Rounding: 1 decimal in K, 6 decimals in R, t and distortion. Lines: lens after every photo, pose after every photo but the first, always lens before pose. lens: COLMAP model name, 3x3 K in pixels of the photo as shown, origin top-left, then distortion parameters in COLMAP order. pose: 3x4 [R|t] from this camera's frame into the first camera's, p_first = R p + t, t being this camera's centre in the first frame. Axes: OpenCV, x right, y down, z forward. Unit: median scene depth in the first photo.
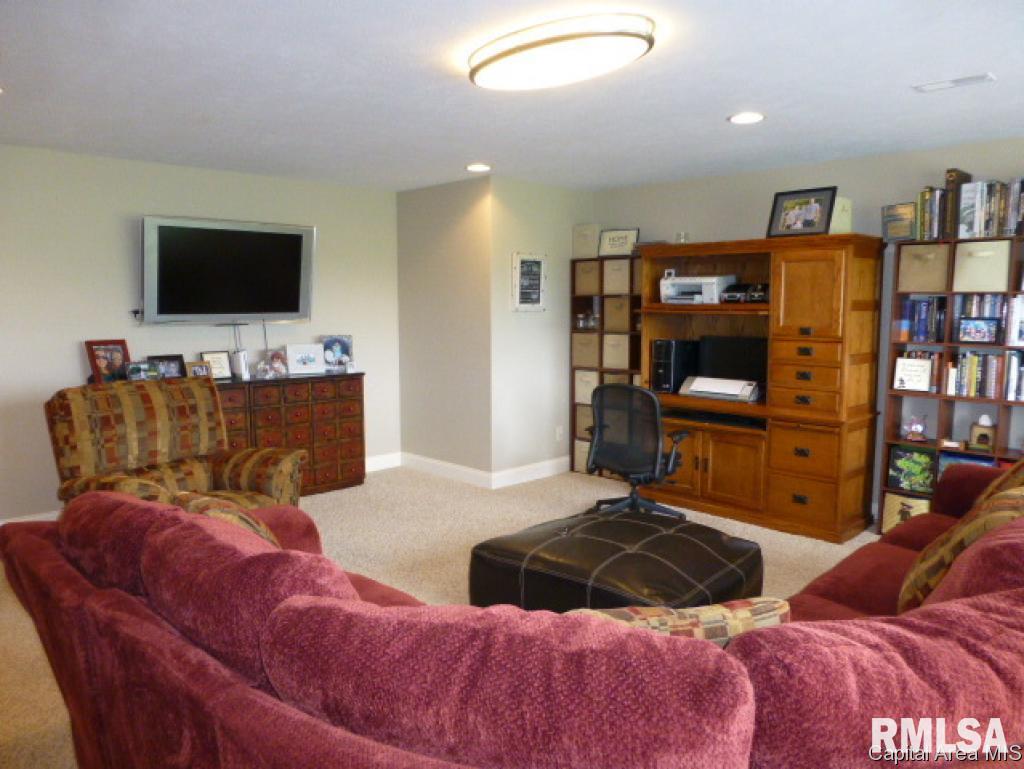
lens RADIAL K [[737.0, 0, 512.7], [0, 737.0, 381.1], [0, 0, 1]] dist [-0.011314, 0.005410]
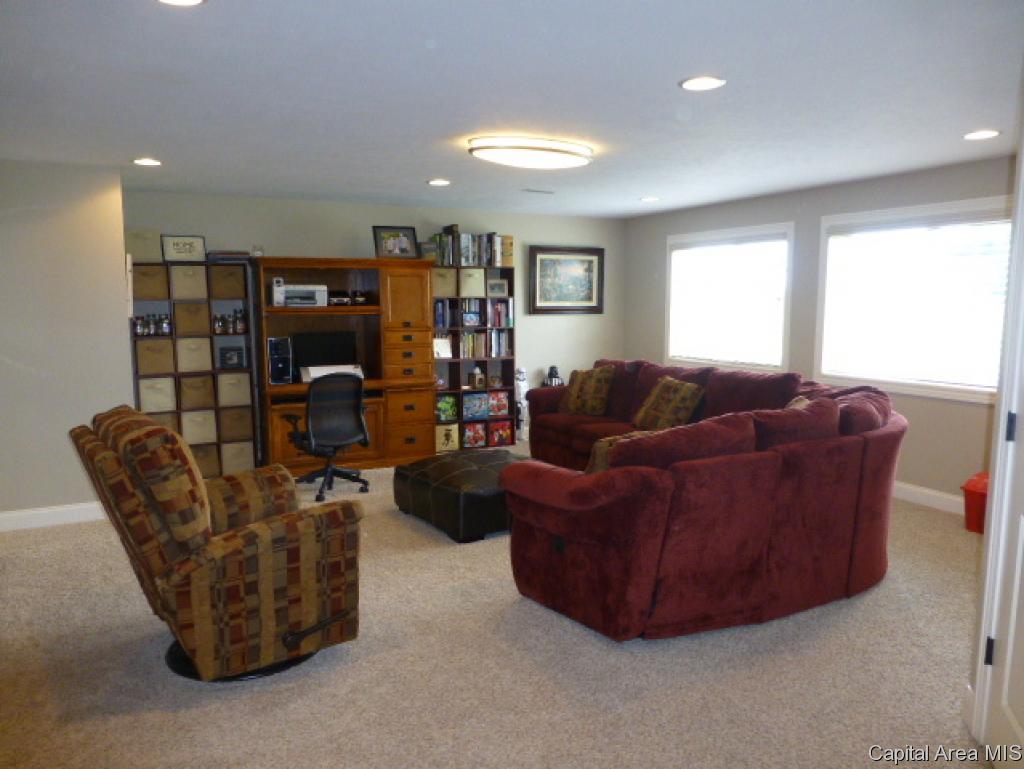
lens RADIAL K [[804.2, 0, 511.4], [0, 804.2, 388.0], [0, 0, 1]] dist [-0.012878, -0.001890]
pose [[0.280302, -0.111570, 0.953406, -1.072603], [0.110041, 0.990409, 0.083548, -0.052479], [-0.953584, 0.081495, 0.289891, 0.345926]]
